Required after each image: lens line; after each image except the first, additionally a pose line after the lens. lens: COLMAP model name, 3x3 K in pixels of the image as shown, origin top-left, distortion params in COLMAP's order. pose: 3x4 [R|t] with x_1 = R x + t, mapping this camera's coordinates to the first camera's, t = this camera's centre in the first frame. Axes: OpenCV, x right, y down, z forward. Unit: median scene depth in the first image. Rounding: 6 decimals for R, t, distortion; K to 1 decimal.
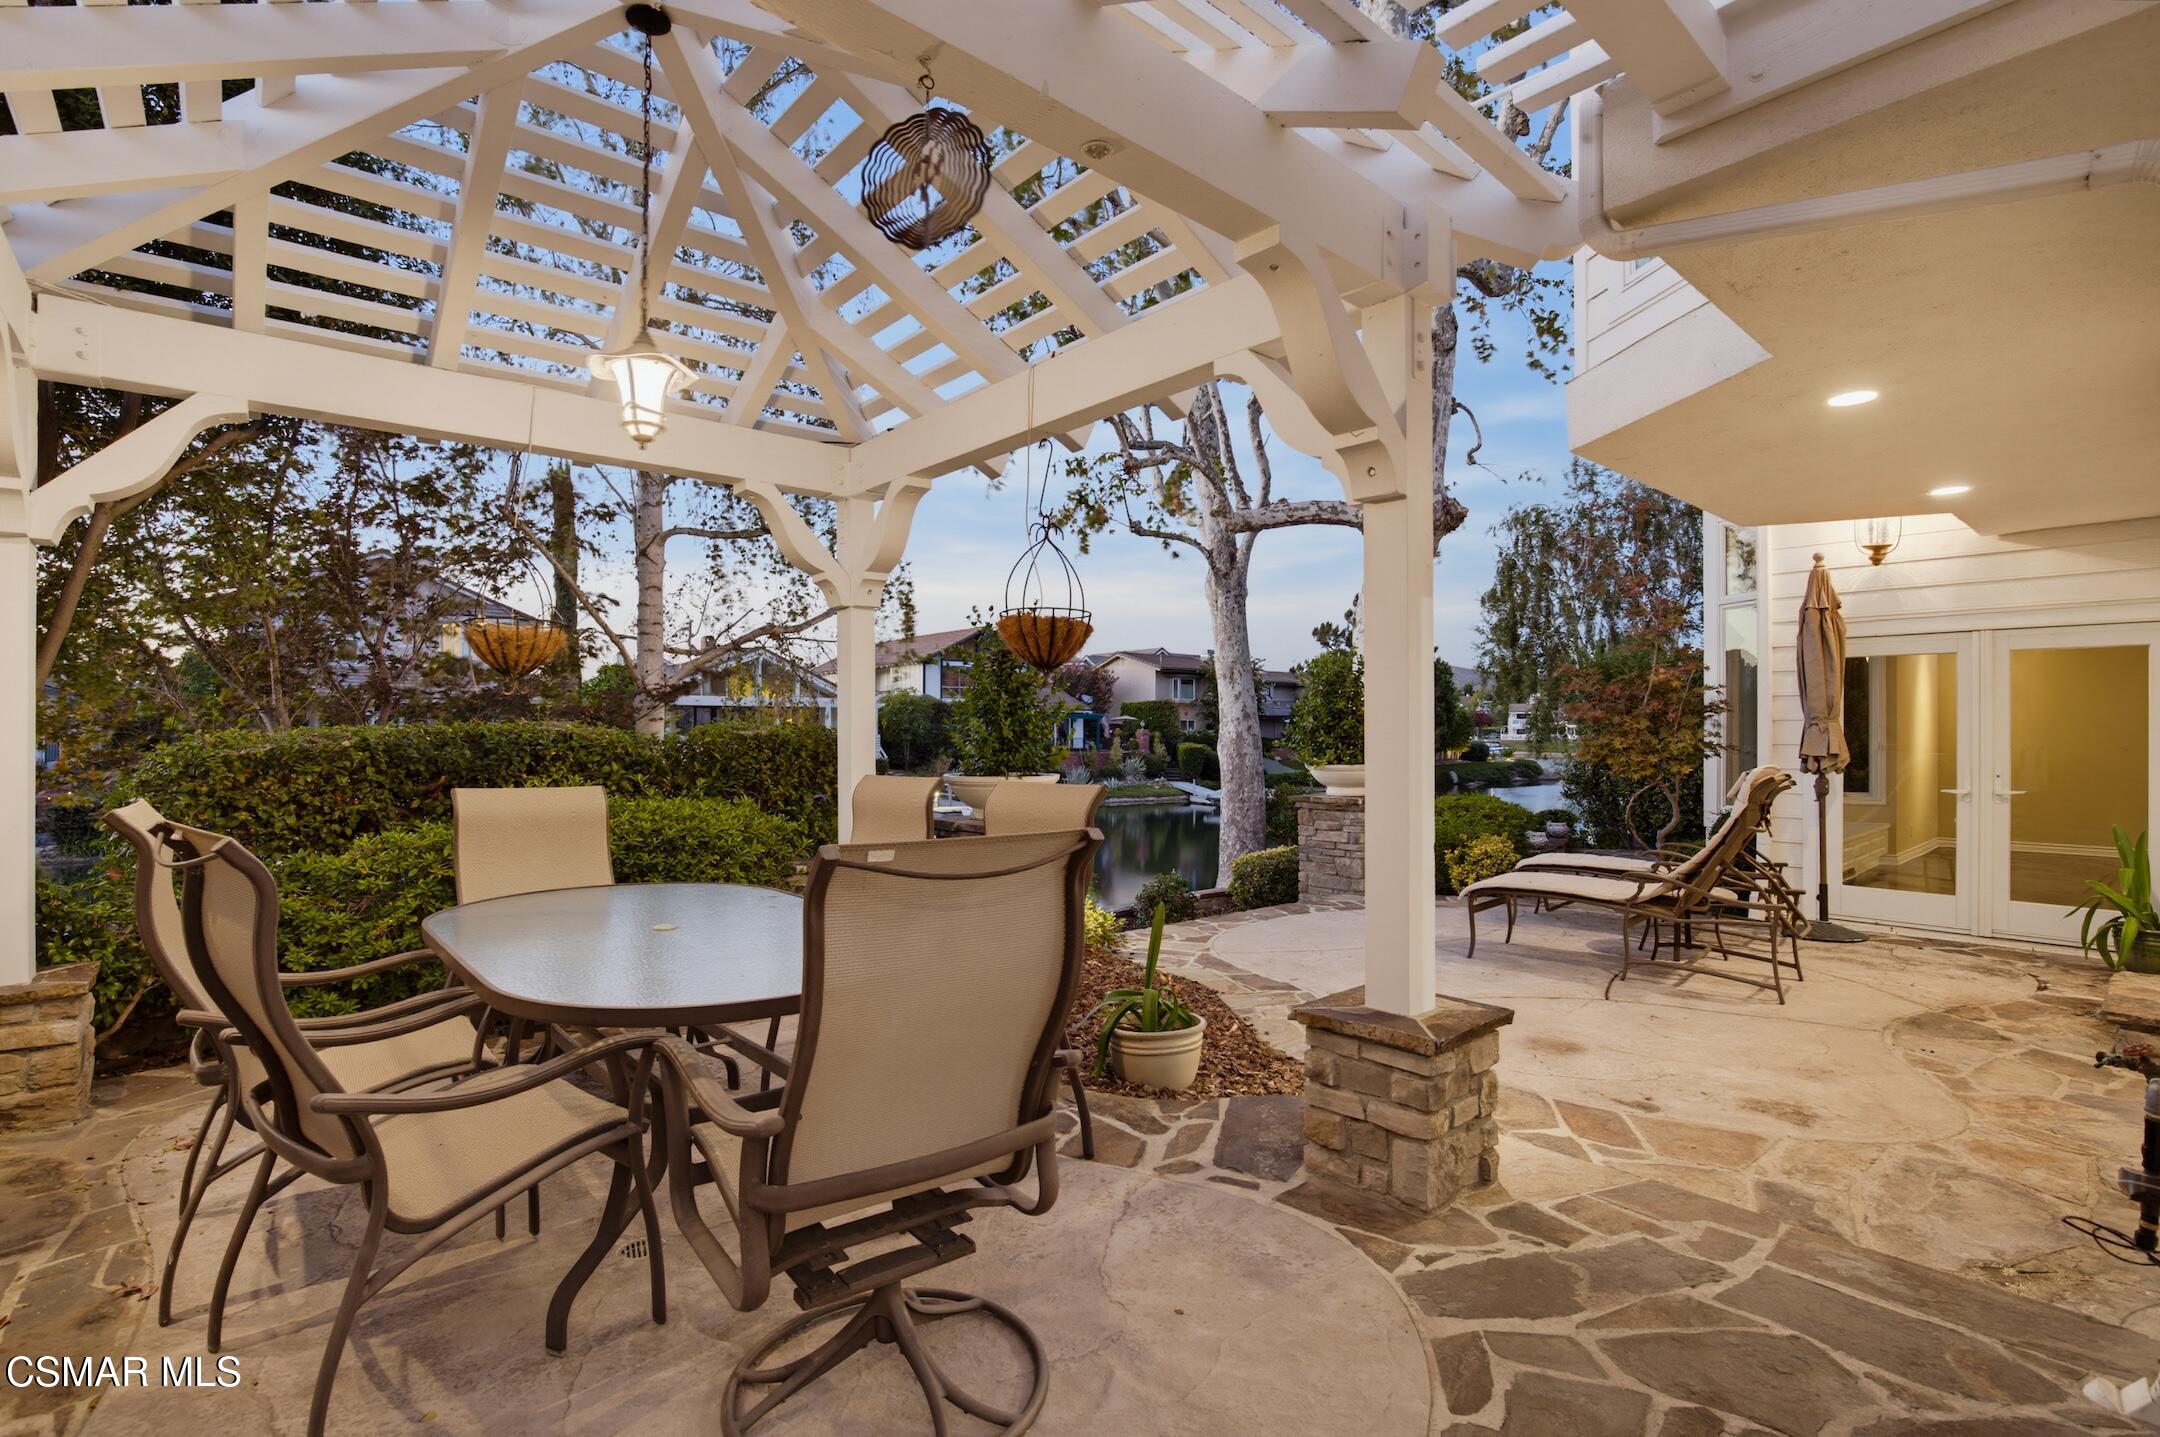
lens RADIAL K [[1007.9, 0, 1053.6], [0, 1007.9, 707.9], [0, 0, 1]] dist [-0.003531, -0.000104]
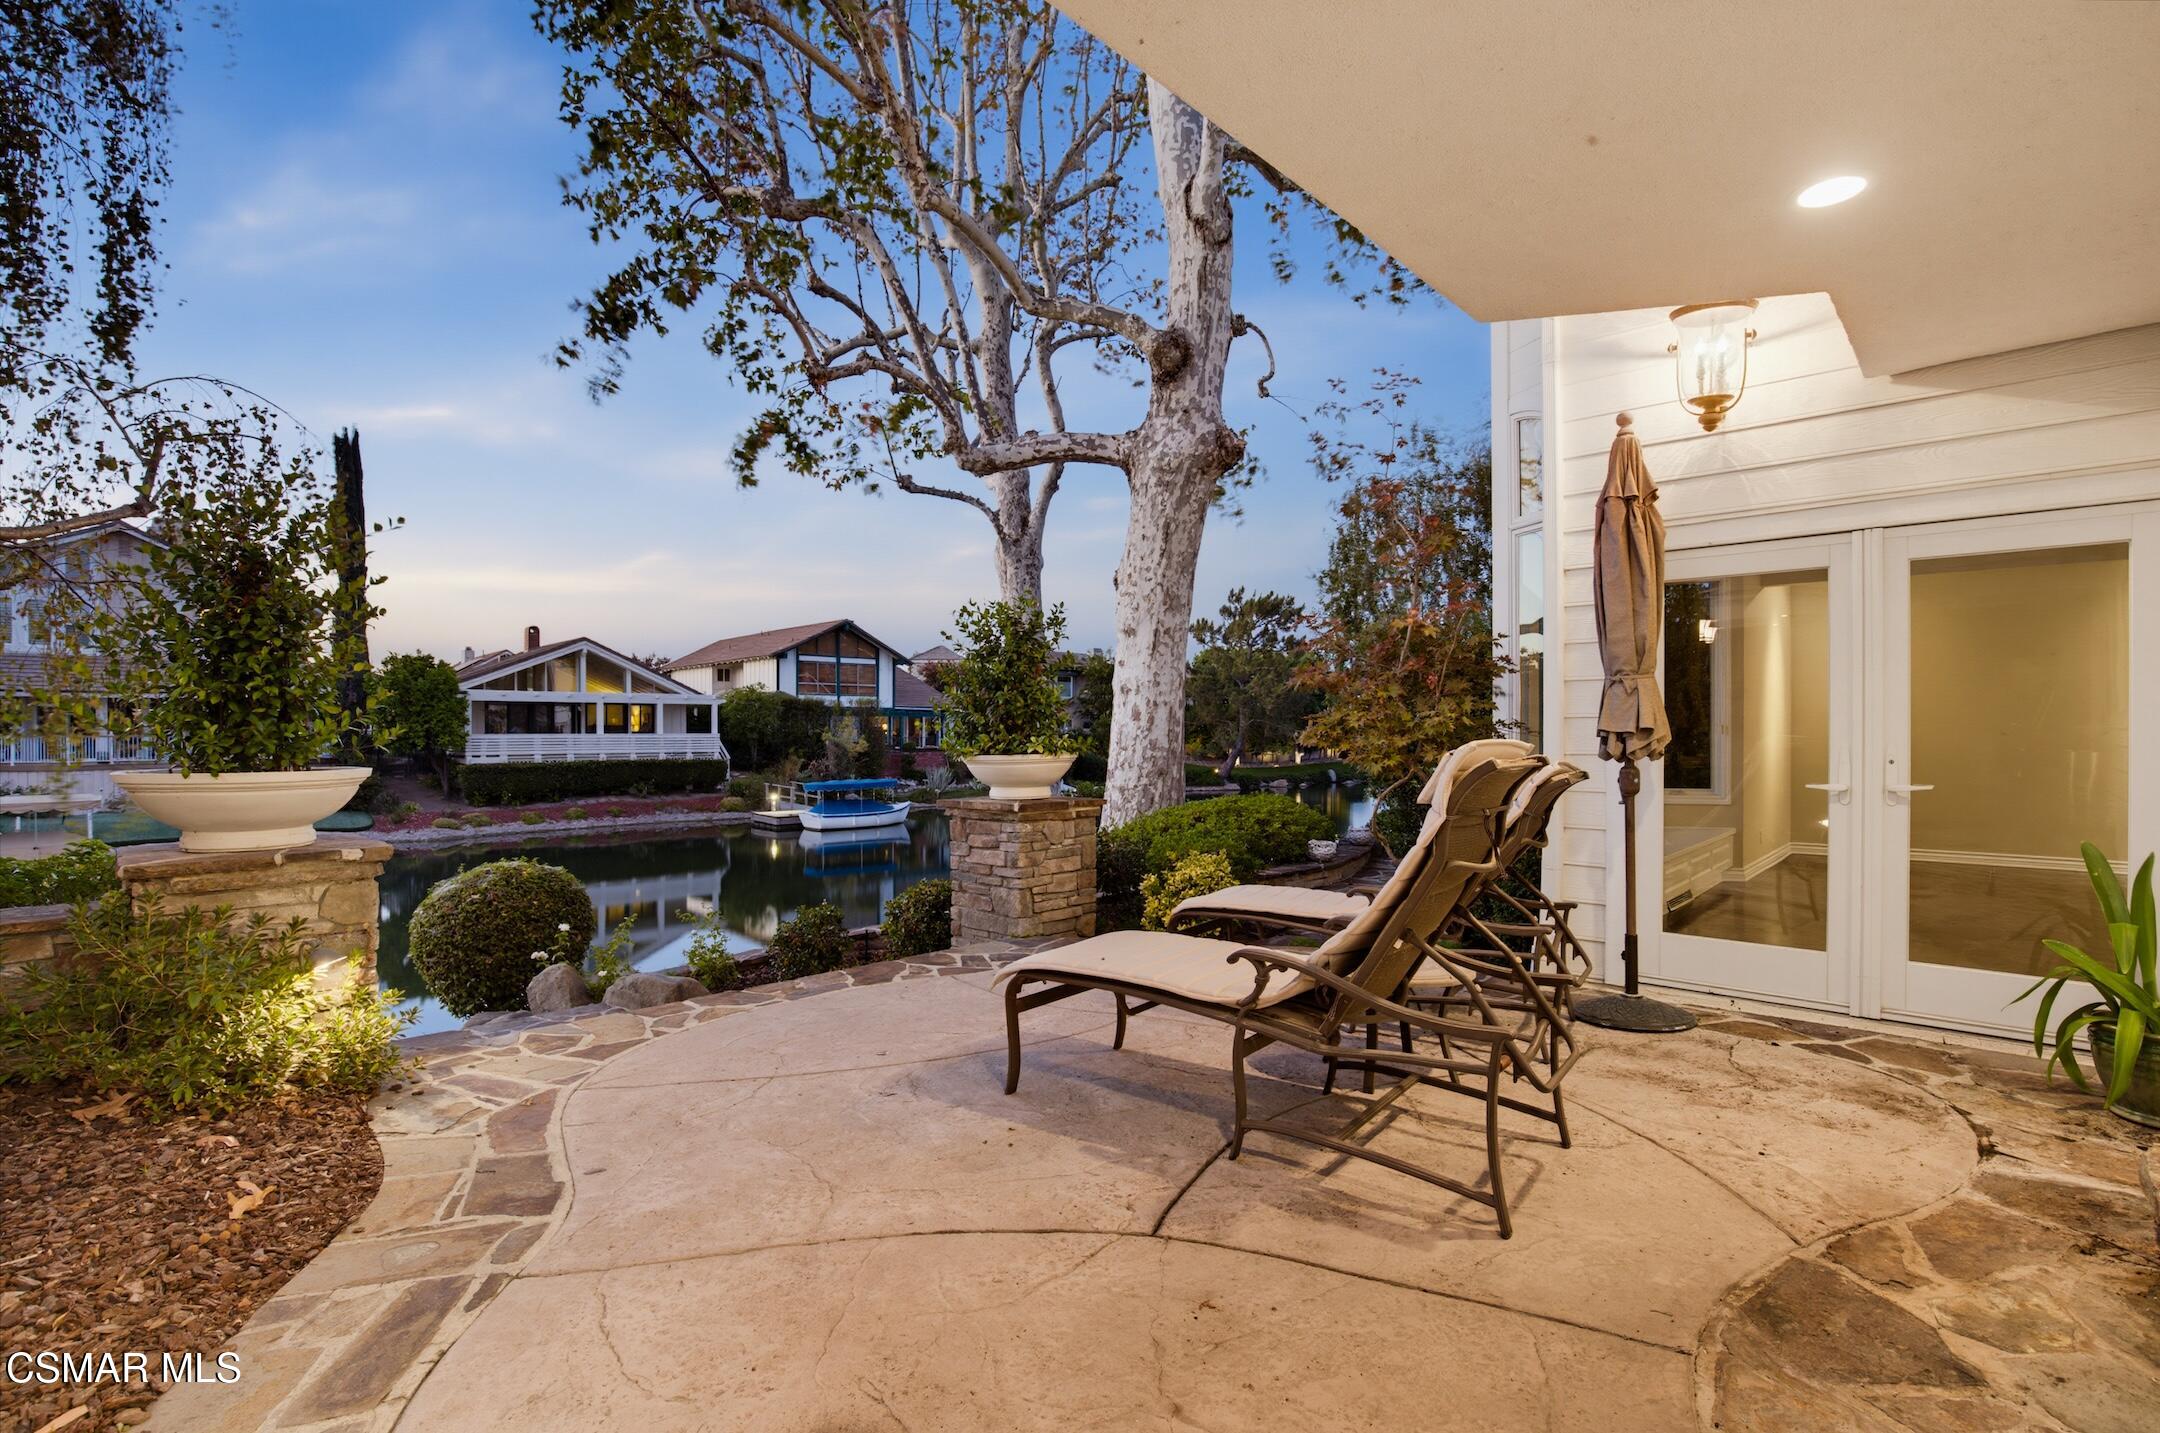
lens RADIAL K [[940.4, 0, 1080.0], [0, 940.4, 716.5], [0, 0, 1]] dist [-0.012093, 0.000482]
pose [[0.997067, -0.001239, 0.076519, 0.356152], [0.001030, 0.999996, 0.002765, 0.034017], [-0.076522, -0.002678, 0.997064, 0.417738]]
